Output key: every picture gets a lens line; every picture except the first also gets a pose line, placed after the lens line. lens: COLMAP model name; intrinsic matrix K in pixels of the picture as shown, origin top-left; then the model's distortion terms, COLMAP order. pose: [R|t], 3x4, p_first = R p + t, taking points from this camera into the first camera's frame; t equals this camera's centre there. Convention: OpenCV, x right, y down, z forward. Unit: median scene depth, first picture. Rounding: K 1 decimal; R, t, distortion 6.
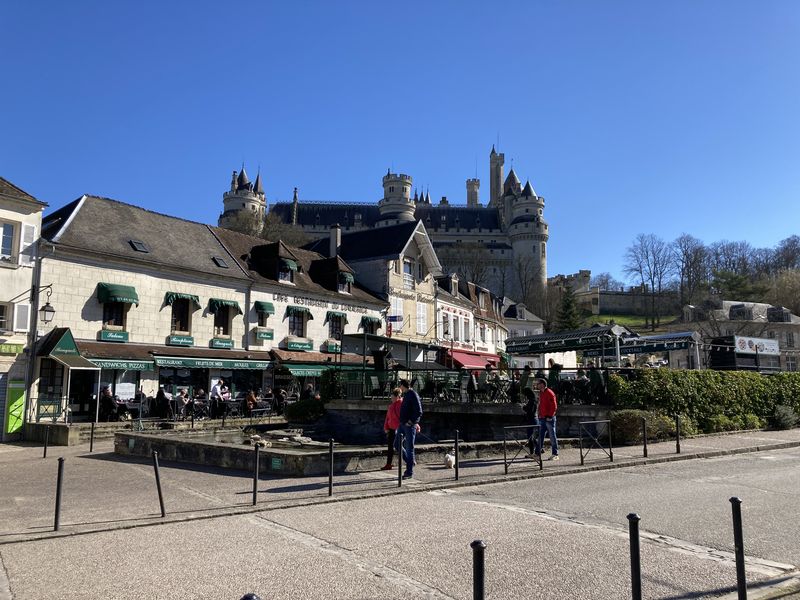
lens RADIAL K [[642.8, 0, 400.0], [0, 642.8, 300.0], [0, 0, 1]] dist [0.006046, -0.005396]
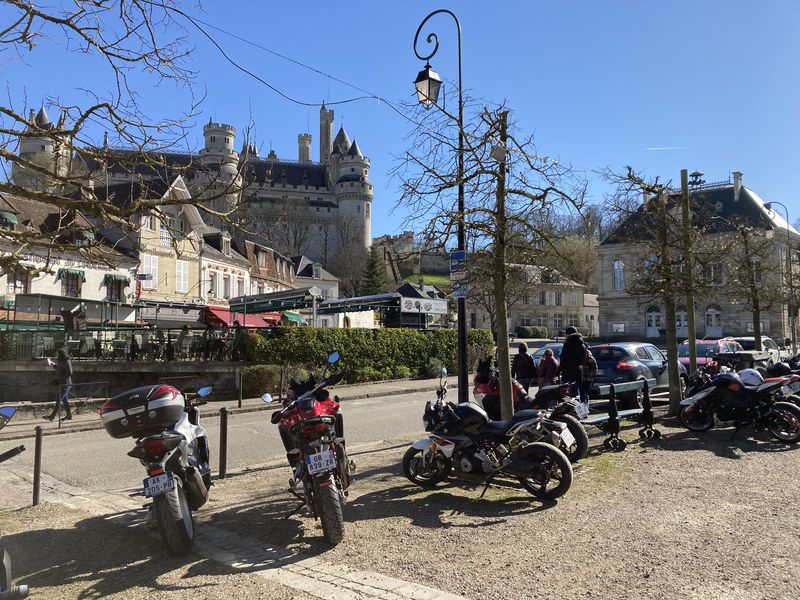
lens RADIAL K [[642.8, 0, 400.0], [0, 642.8, 300.0], [0, 0, 1]] dist [0.006046, -0.005396]
pose [[0.965318, 0.003070, 0.261061, 0.094359], [-0.020104, 0.997836, 0.062606, -0.004010], [-0.260303, -0.065683, 0.963290, -0.034345]]
